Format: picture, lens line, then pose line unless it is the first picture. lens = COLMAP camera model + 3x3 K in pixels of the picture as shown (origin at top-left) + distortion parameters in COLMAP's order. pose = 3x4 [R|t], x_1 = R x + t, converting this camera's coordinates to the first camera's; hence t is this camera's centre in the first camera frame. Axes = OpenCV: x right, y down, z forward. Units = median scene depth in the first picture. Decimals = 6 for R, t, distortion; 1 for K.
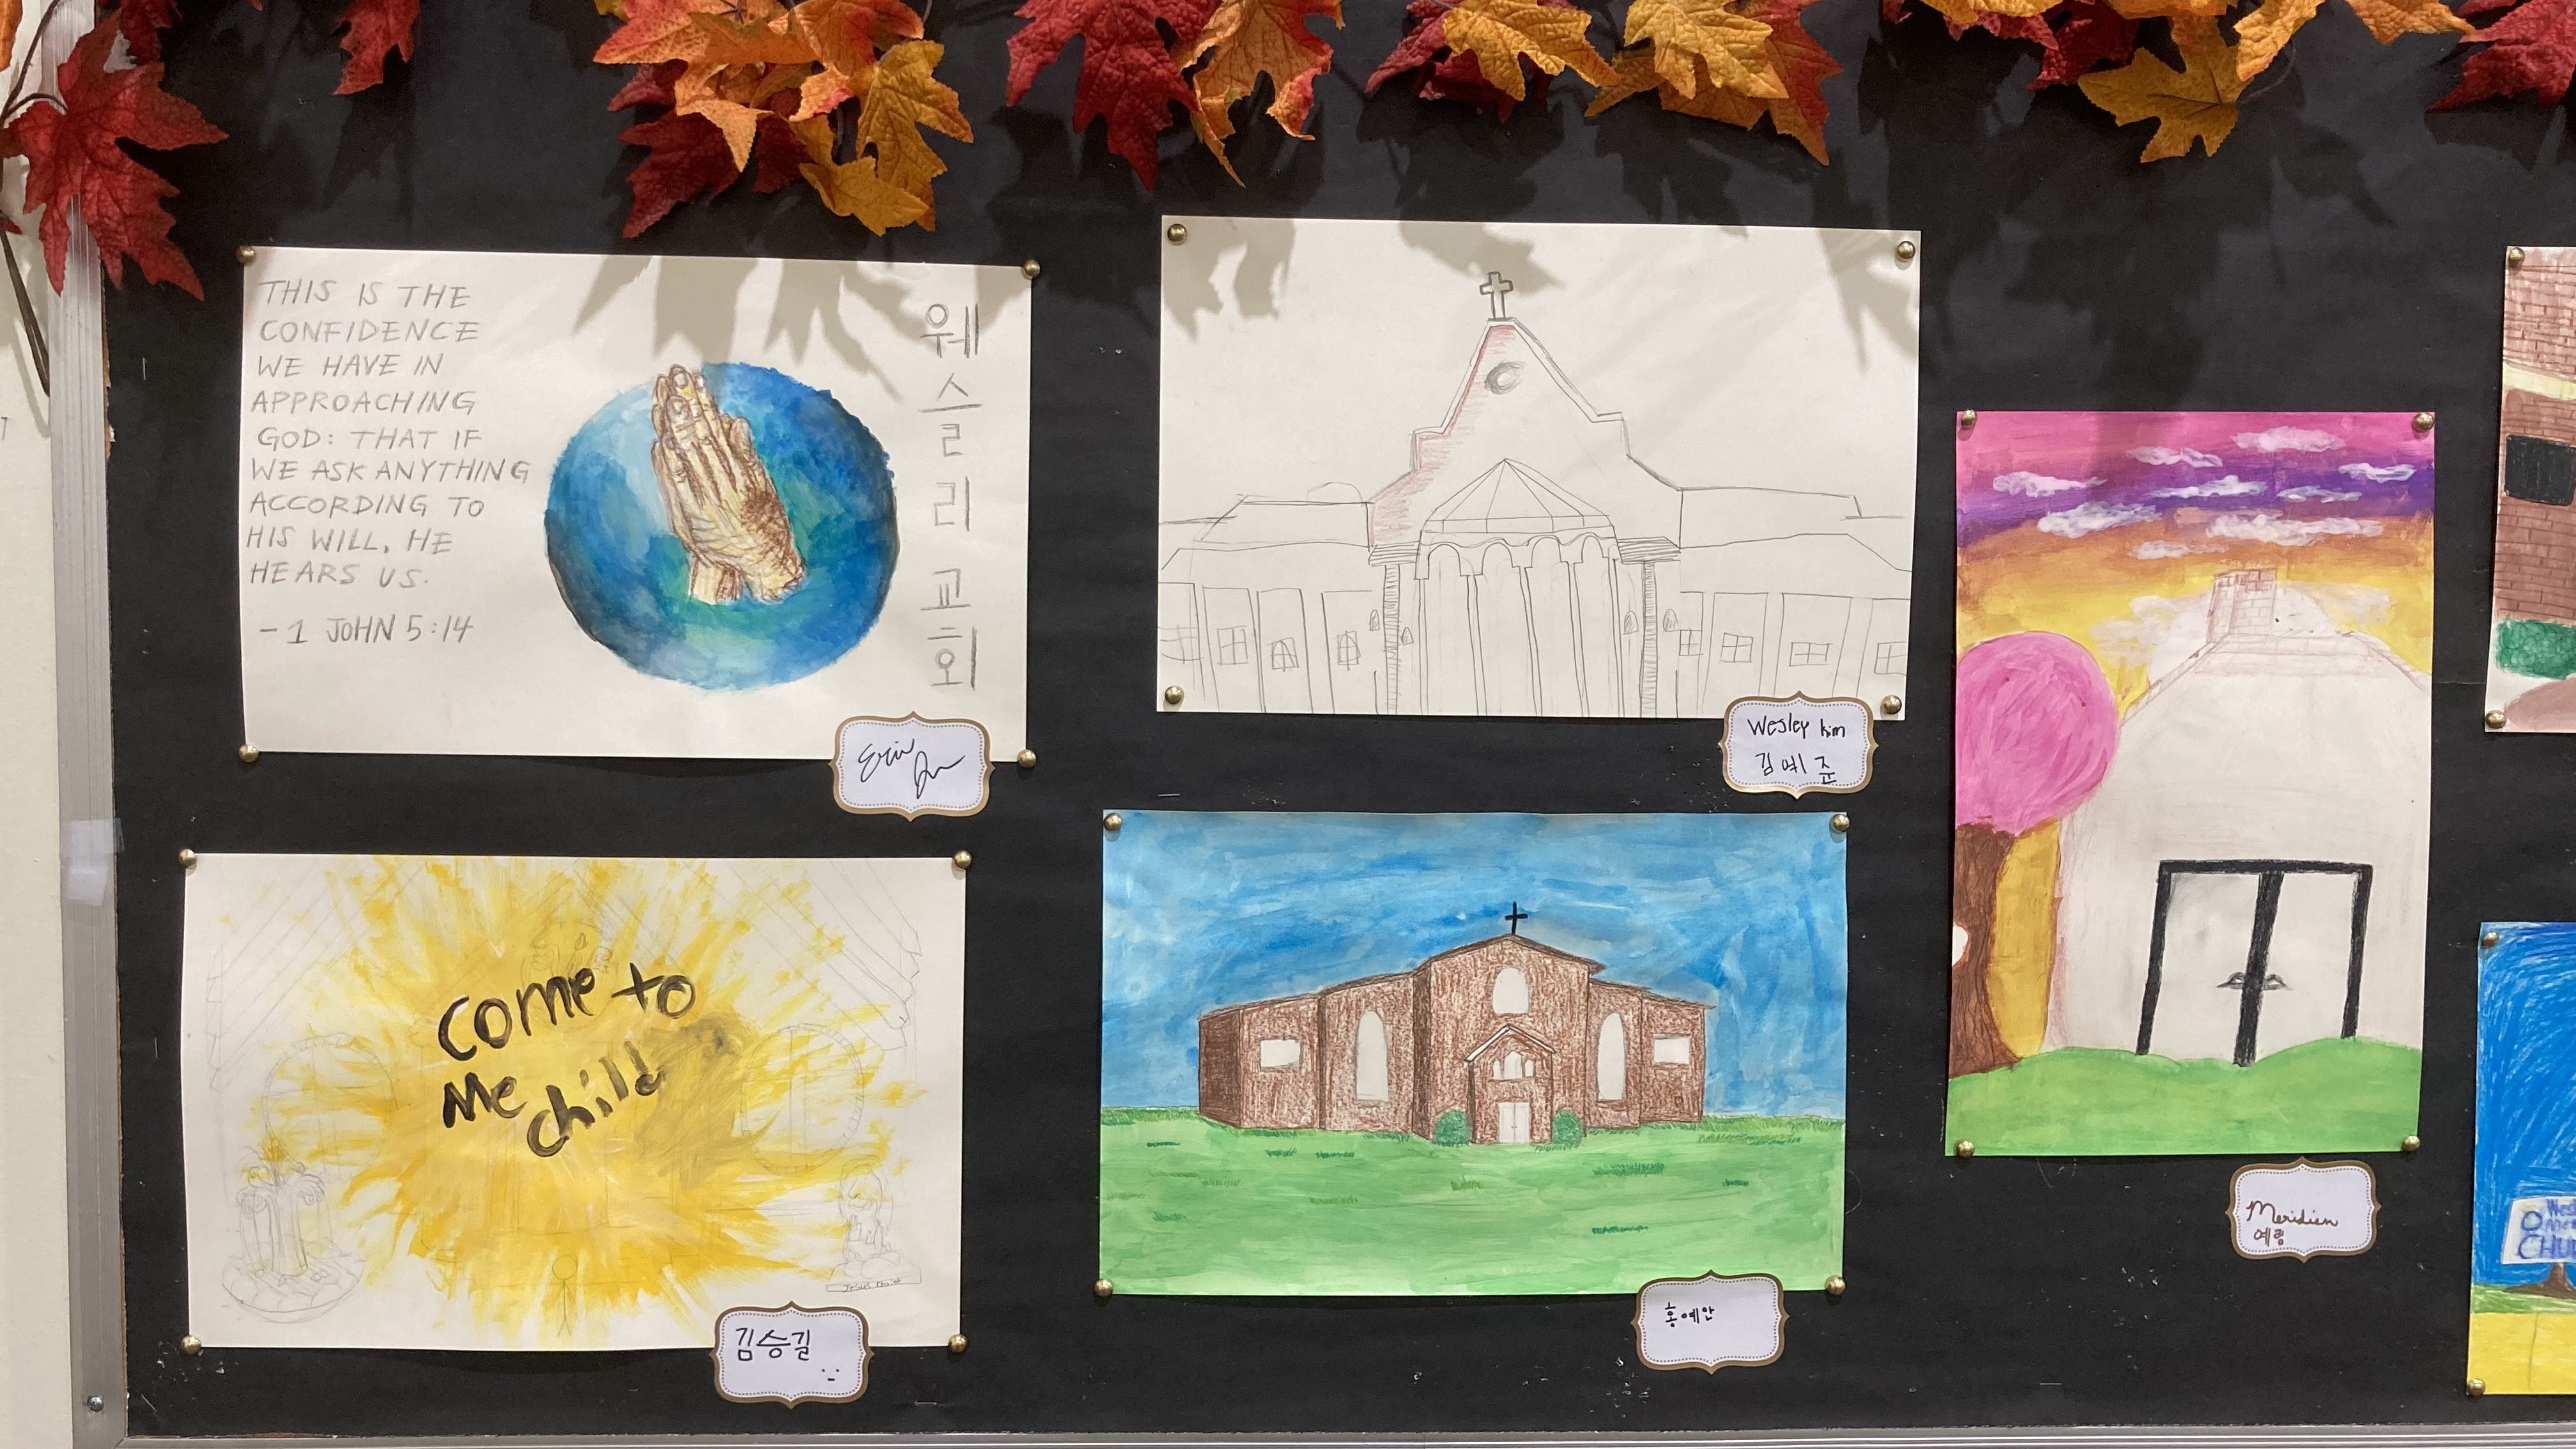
lens RADIAL K [[2100.1, 0, 1288.2], [0, 2100.1, 705.3], [0, 0, 1]] dist [0.009970, -0.003275]
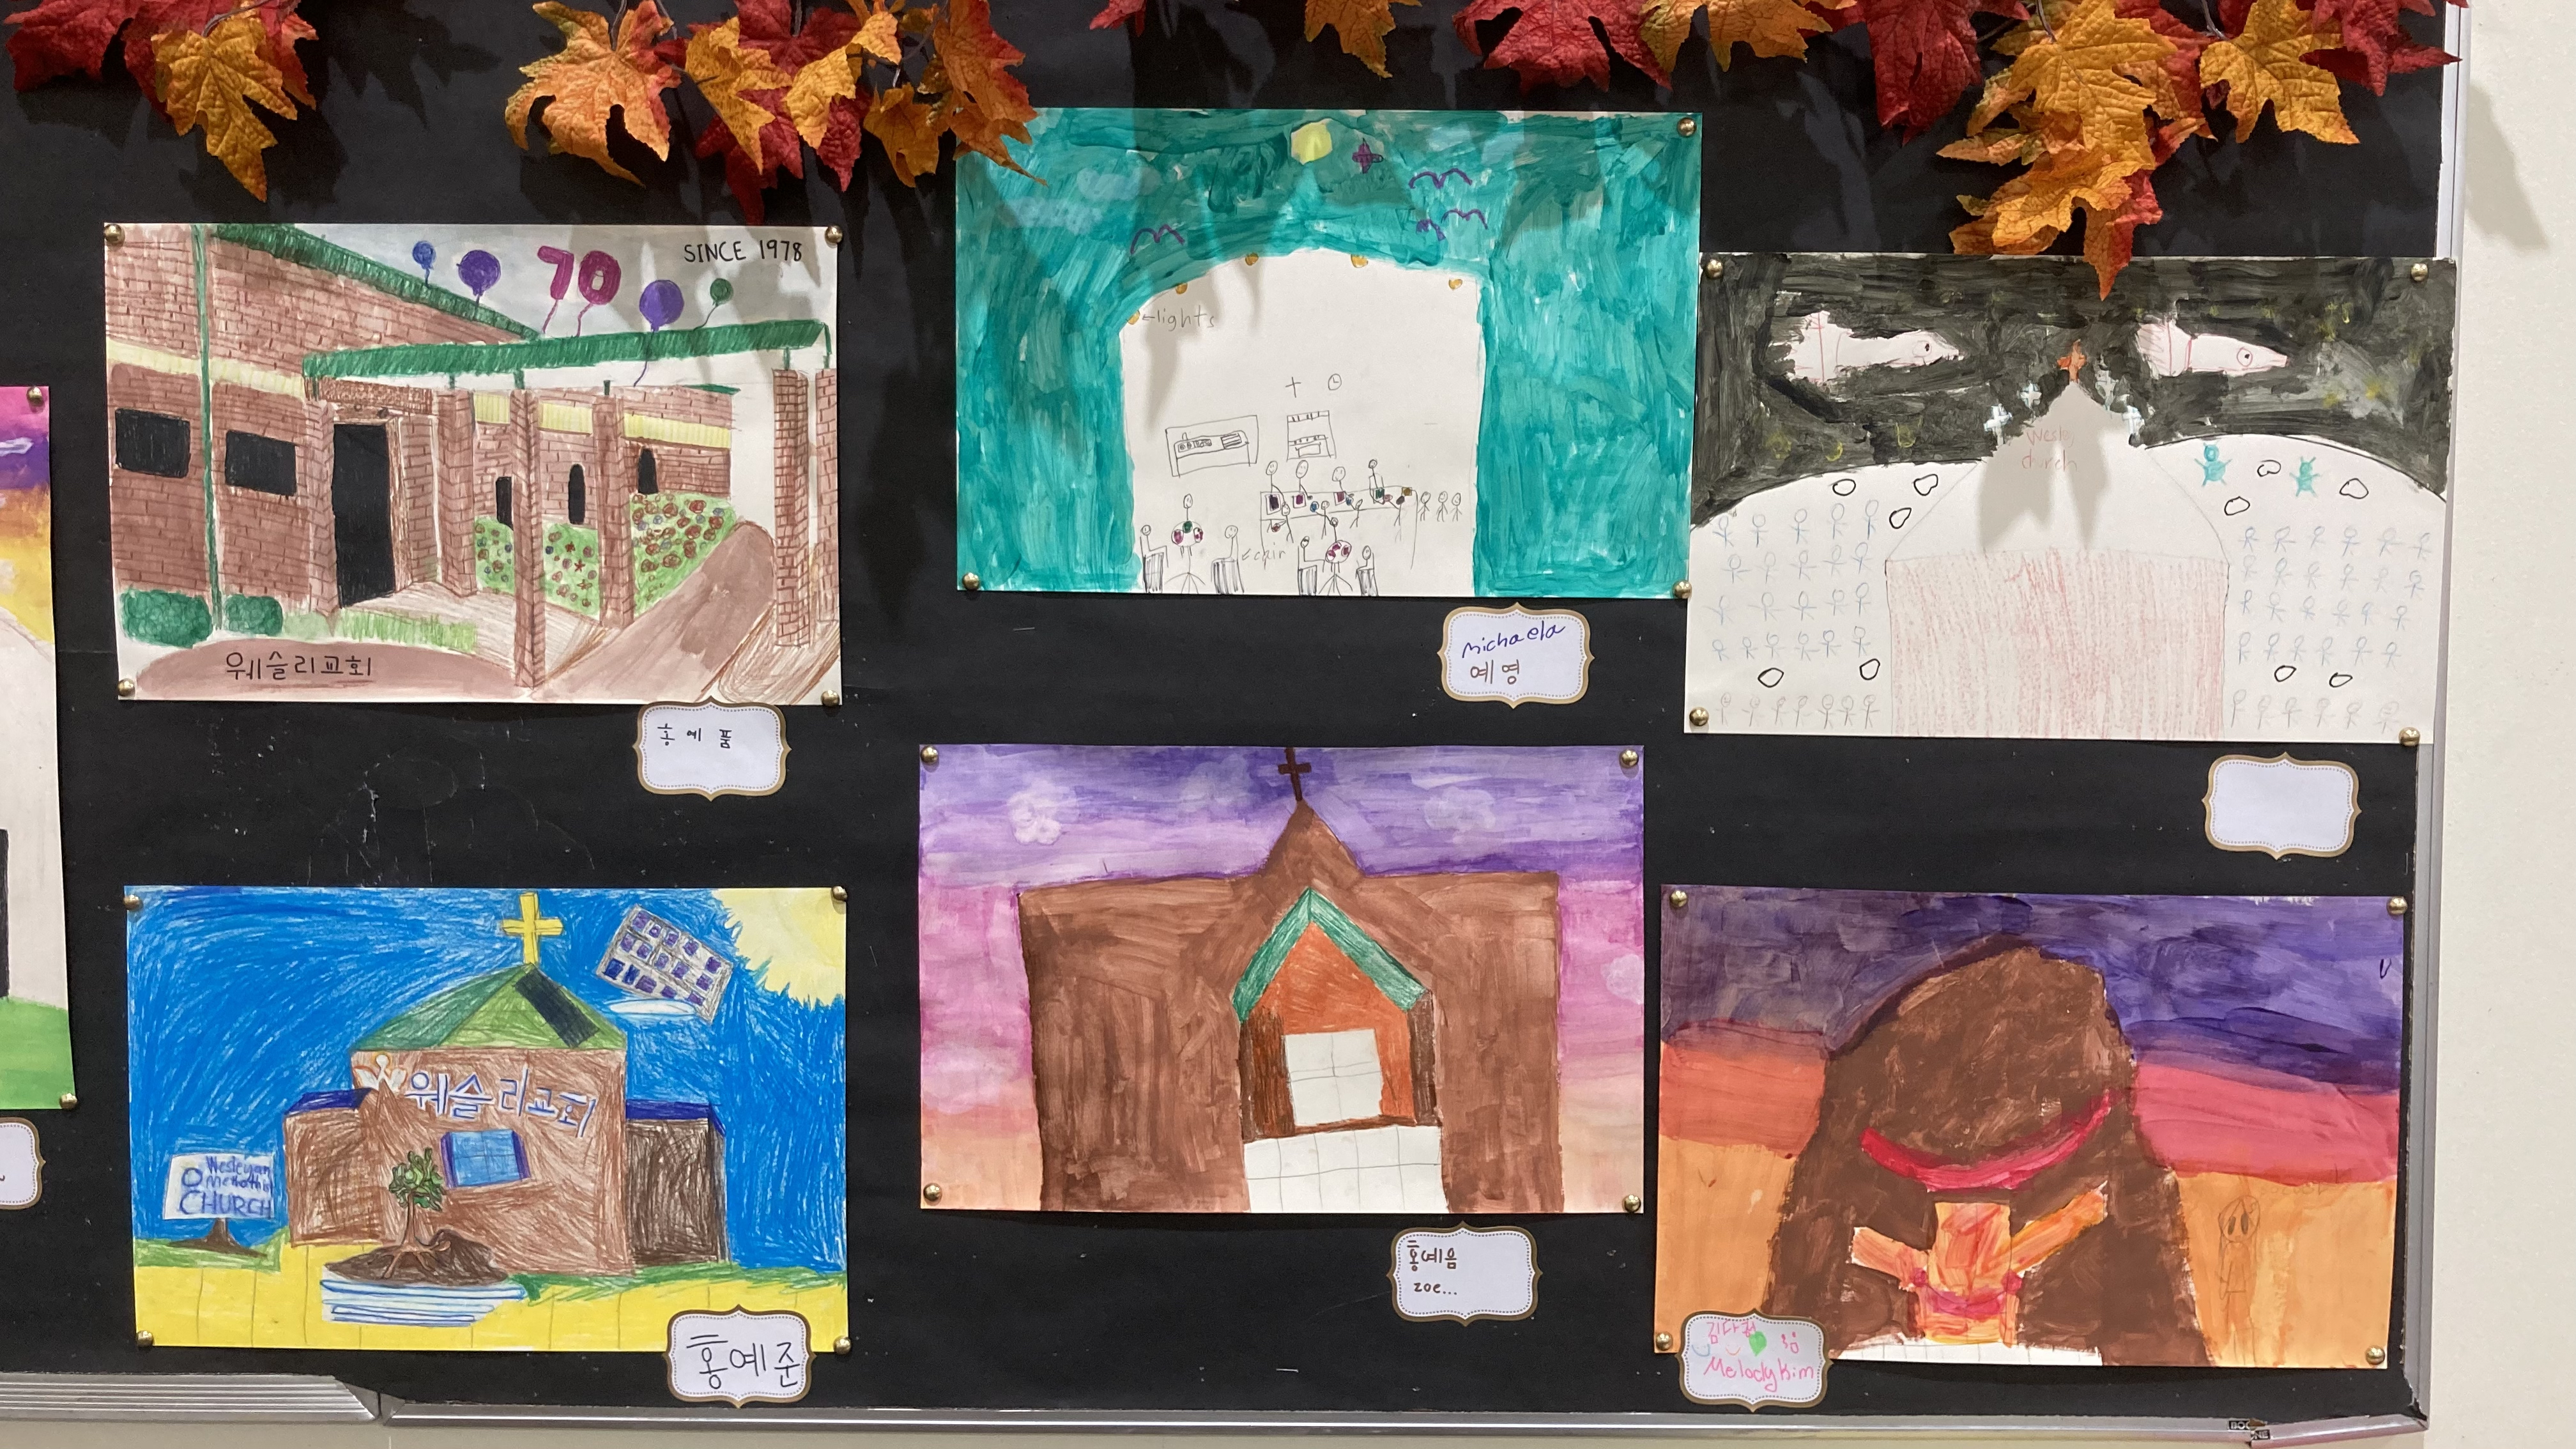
lens RADIAL K [[2100.1, 0, 1286.6], [0, 2100.1, 744.1], [0, 0, 1]] dist [0.009970, -0.003275]
pose [[0.998970, 0.000038, -0.045383, 1.181566], [0.000457, 0.999941, 0.010891, 0.023324], [0.045380, -0.010900, 0.998910, 0.003519]]
